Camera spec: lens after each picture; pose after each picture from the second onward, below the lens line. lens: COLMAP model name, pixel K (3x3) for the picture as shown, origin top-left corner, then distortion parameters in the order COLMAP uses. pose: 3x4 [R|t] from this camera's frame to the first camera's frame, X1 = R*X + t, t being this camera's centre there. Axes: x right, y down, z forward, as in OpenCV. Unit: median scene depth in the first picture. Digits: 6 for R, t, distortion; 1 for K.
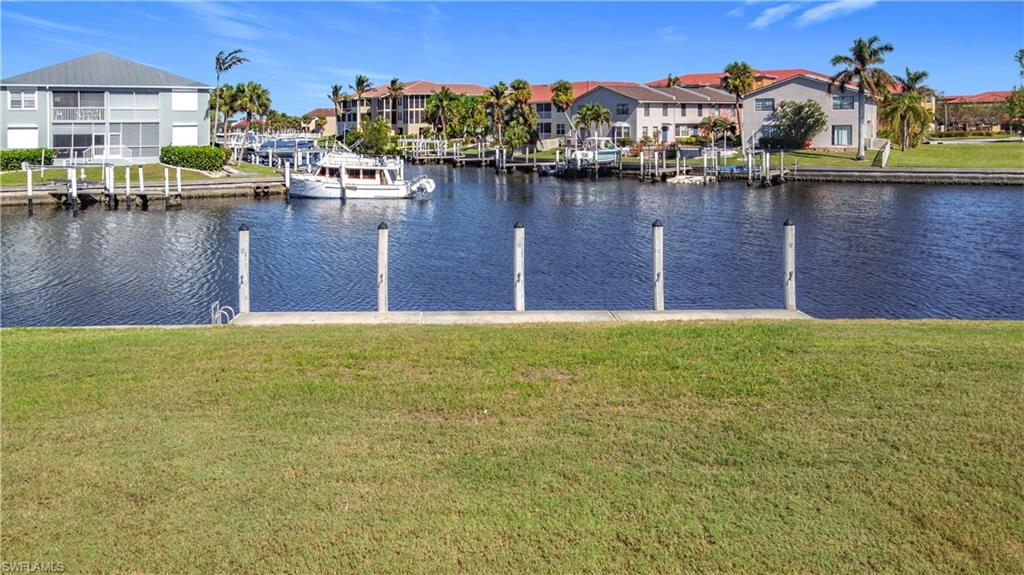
lens RADIAL K [[813.9, 0, 436.0], [0, 813.9, 165.5], [0, 0, 1]] dist [-0.001300, 0.011136]
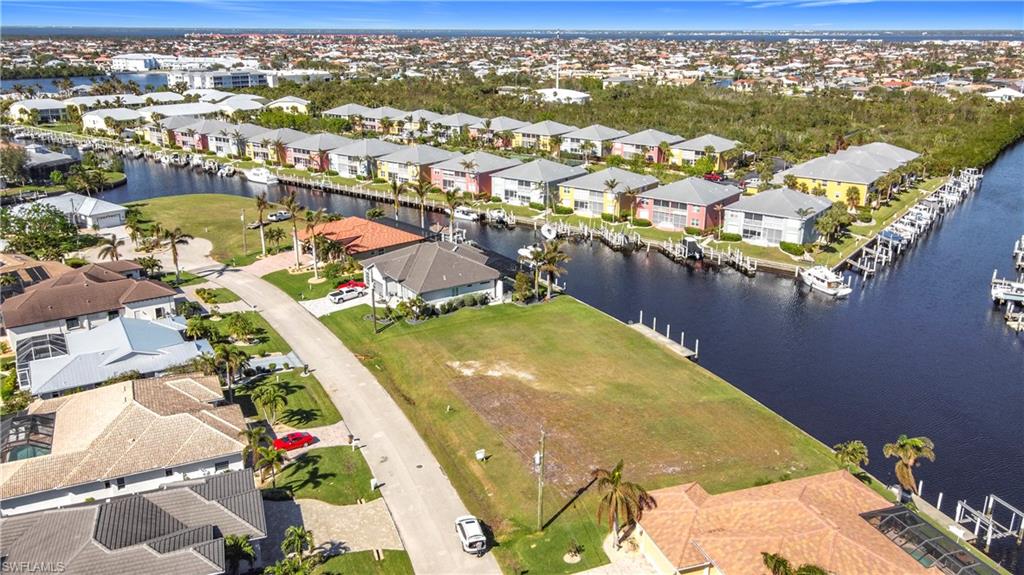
lens RADIAL K [[791.9, 0, 511.6], [0, 791.9, 281.6], [0, 0, 1]] dist [-0.001634, 0.032388]
pose [[0.473503, 0.280253, -0.835017, 1.087013], [-0.052651, 0.955340, 0.290780, -0.467598], [0.879217, -0.093720, 0.467112, -0.682986]]
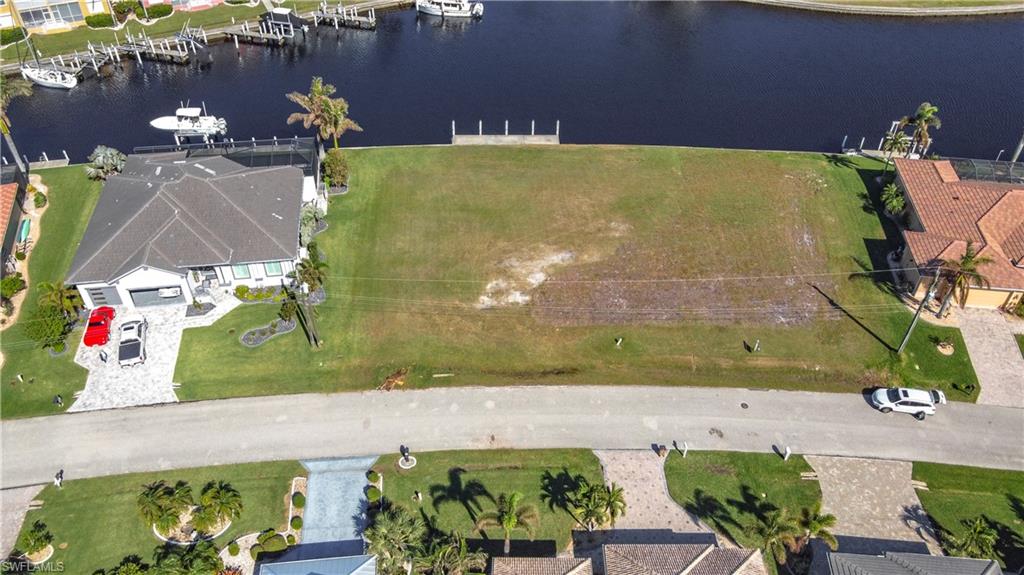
lens RADIAL K [[791.9, 0, 511.6], [0, 791.9, 281.6], [0, 0, 1]] dist [-0.001634, 0.032388]
pose [[0.998448, -0.015104, 0.053607, -0.039510], [-0.021385, 0.784768, 0.619421, -0.564403], [-0.051424, -0.619606, 0.783227, -0.903850]]
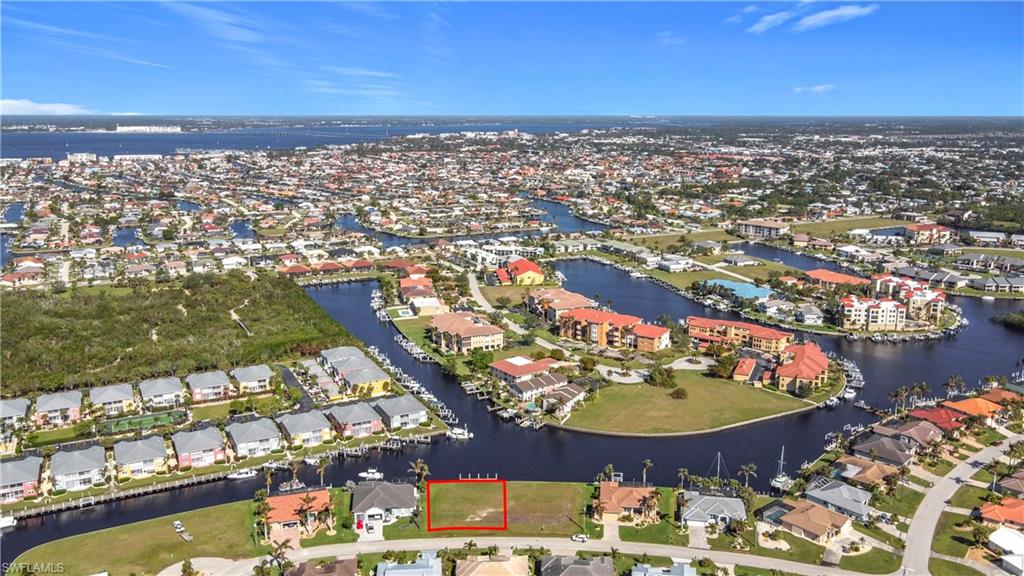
lens RADIAL K [[800.7, 0, 511.1], [0, 800.7, 271.2], [0, 0, 1]] dist [-0.002723, 0.004968]
pose [[0.998826, 0.001560, 0.048420, -0.006014], [-0.008464, 0.989726, 0.142726, -1.446647], [-0.047700, -0.142968, 0.988577, -3.309823]]
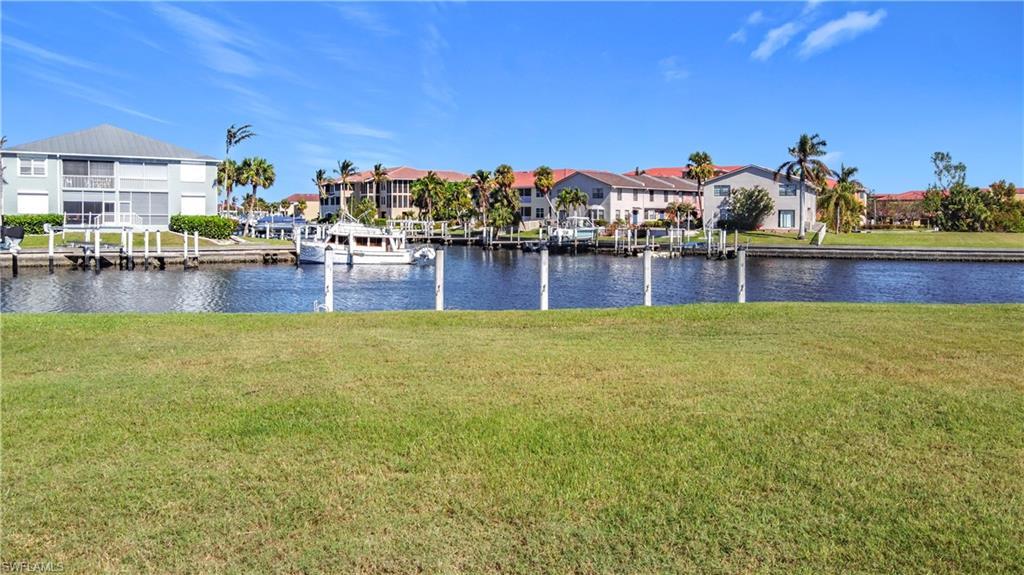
lens RADIAL K [[800.7, 0, 511.1], [0, 800.7, 270.7], [0, 0, 1]] dist [-0.002723, 0.004968]
pose [[0.991633, 0.009807, 0.128714, -0.029719], [-0.012016, 0.999793, 0.016396, 0.022002], [-0.128526, -0.017805, 0.991546, -0.068184]]
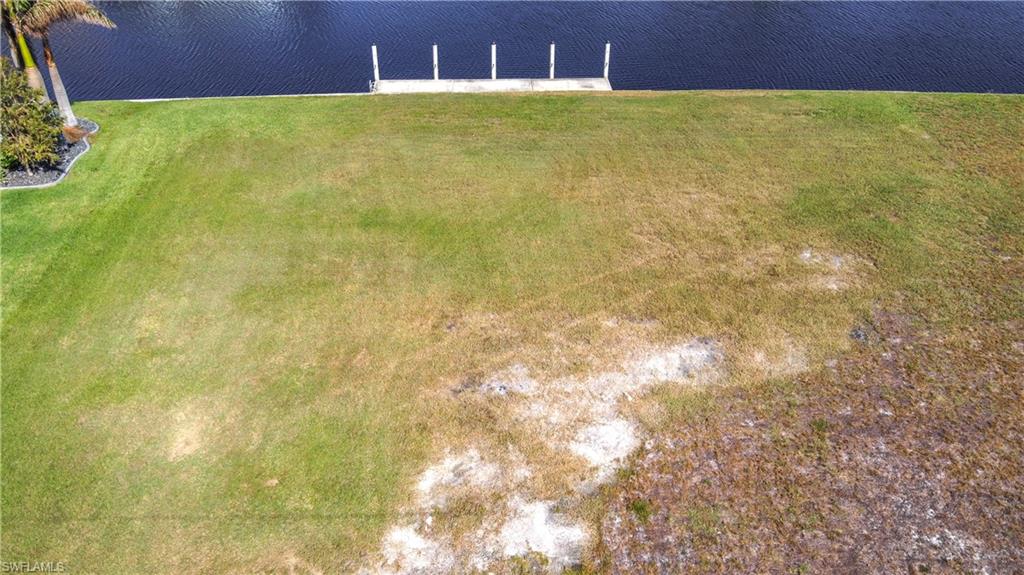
lens RADIAL K [[791.9, 0, 511.6], [0, 791.9, 281.6], [0, 0, 1]] dist [-0.001634, 0.032388]
pose [[0.997728, -0.024651, 0.062692, -0.002298], [-0.013187, 0.841165, 0.540618, -0.144753], [-0.066061, -0.540216, 0.838929, -0.319263]]
